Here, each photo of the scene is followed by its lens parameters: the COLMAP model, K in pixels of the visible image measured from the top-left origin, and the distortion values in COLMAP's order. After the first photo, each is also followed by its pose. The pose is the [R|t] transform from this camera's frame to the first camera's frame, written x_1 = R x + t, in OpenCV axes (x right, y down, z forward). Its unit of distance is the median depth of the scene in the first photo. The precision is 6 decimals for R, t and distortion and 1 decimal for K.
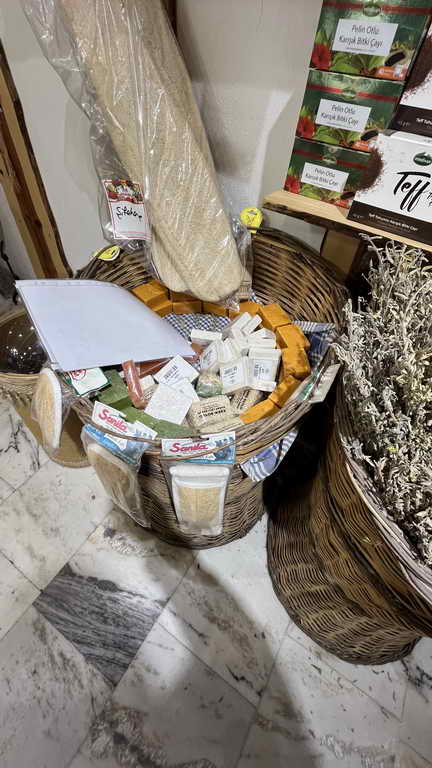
lens RADIAL K [[309.4, 0, 216.9], [0, 309.4, 381.1], [0, 0, 1]] dist [-0.003000, -0.001331]
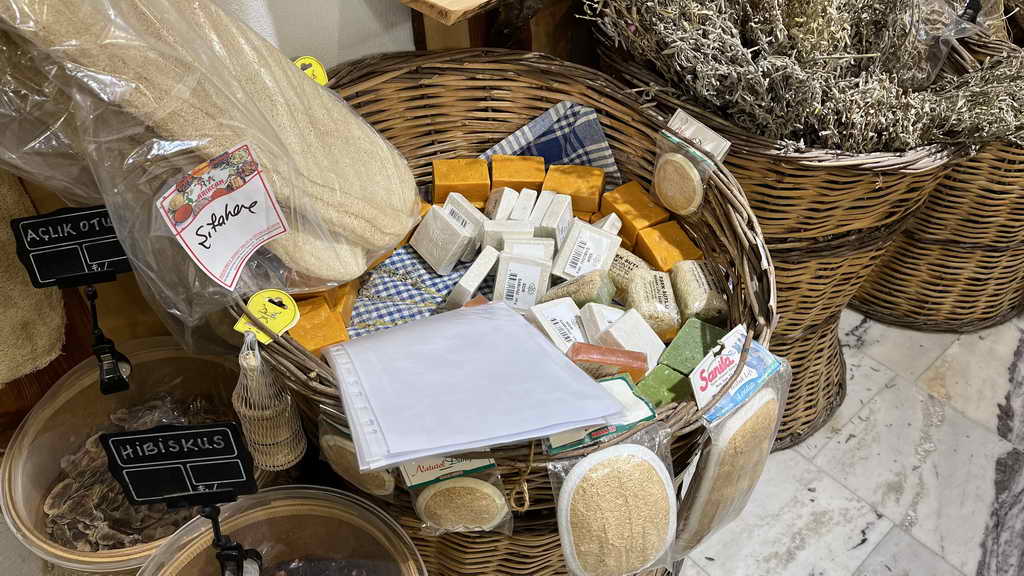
lens RADIAL K [[781.2, 0, 503.5], [0, 781.2, 284.4], [0, 0, 1]] dist [0.042949, -0.056360]
pose [[0.276211, -0.721289, 0.635177, -1.492826], [0.748138, 0.576228, 0.329015, -0.909608], [-0.603322, 0.384322, 0.698784, 0.101519]]
